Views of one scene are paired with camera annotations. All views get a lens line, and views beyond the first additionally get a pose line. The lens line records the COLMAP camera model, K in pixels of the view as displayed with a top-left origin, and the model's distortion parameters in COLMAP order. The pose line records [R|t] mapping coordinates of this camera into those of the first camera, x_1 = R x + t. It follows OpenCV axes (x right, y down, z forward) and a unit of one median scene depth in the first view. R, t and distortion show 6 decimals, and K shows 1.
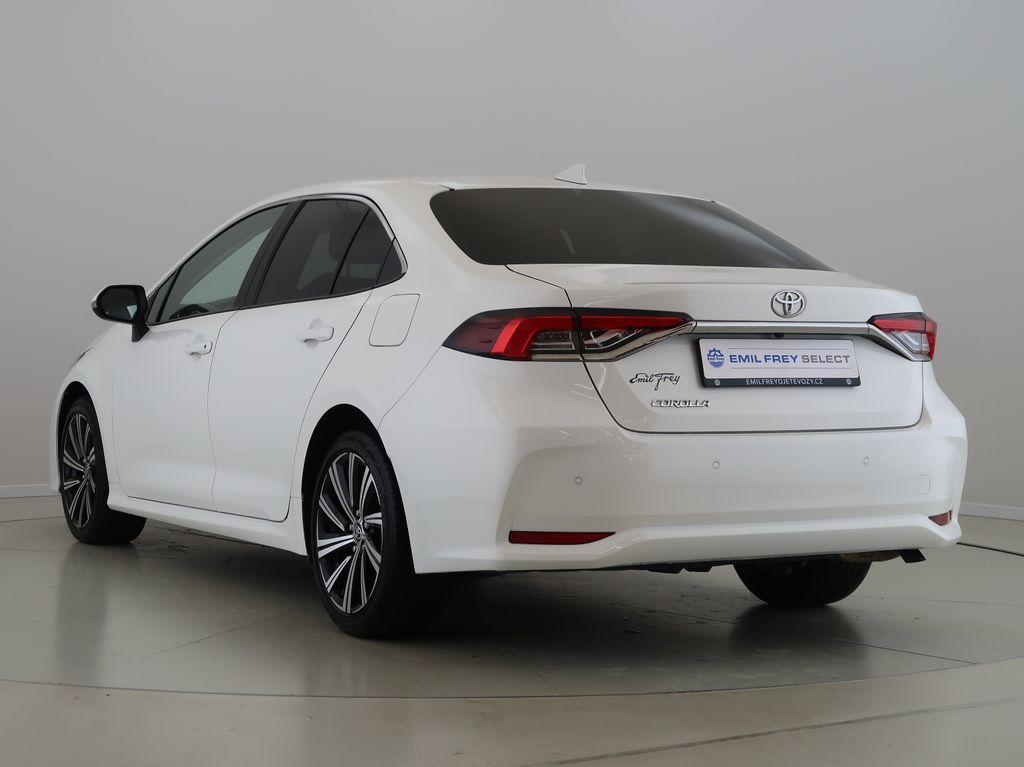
lens RADIAL K [[2004.1, 0, 512.0], [0, 2004.1, 383.5], [0, 0, 1]] dist [-0.055564, -0.262874]
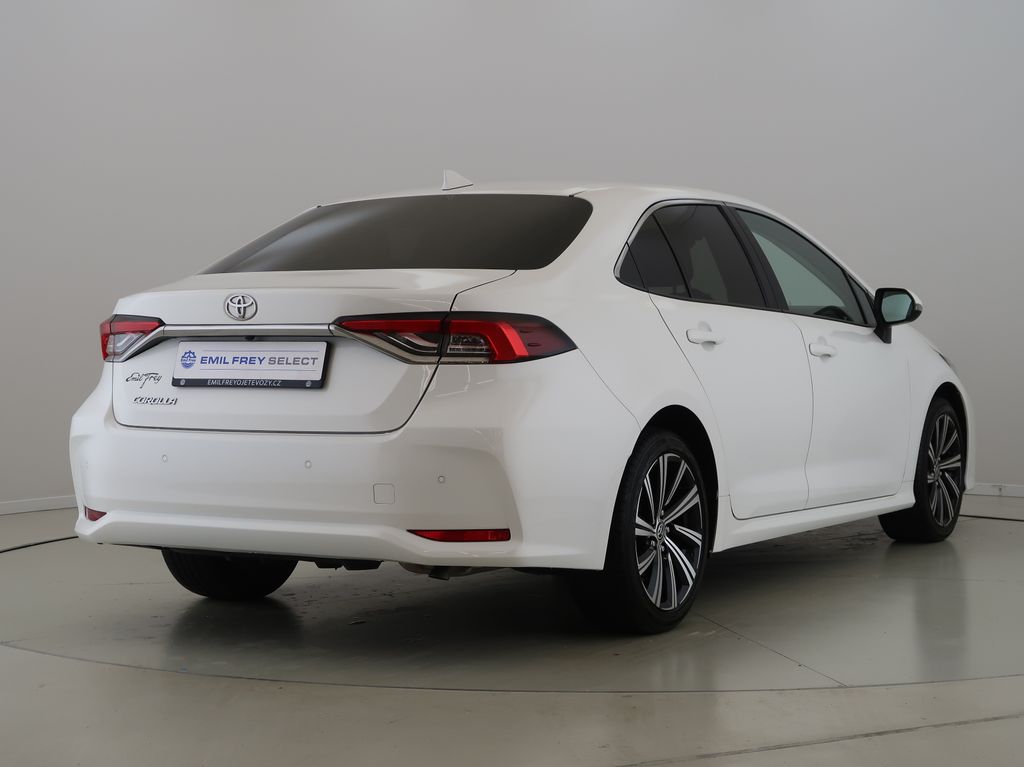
lens RADIAL K [[2004.1, 0, 512.0], [0, 2004.1, 383.5], [0, 0, 1]] dist [-0.055564, -0.262874]
pose [[0.527093, 0.013136, -0.849706, 1.090640], [-0.016094, 0.999855, 0.005474, -0.008390], [0.849655, 0.010790, 0.527228, 0.574816]]
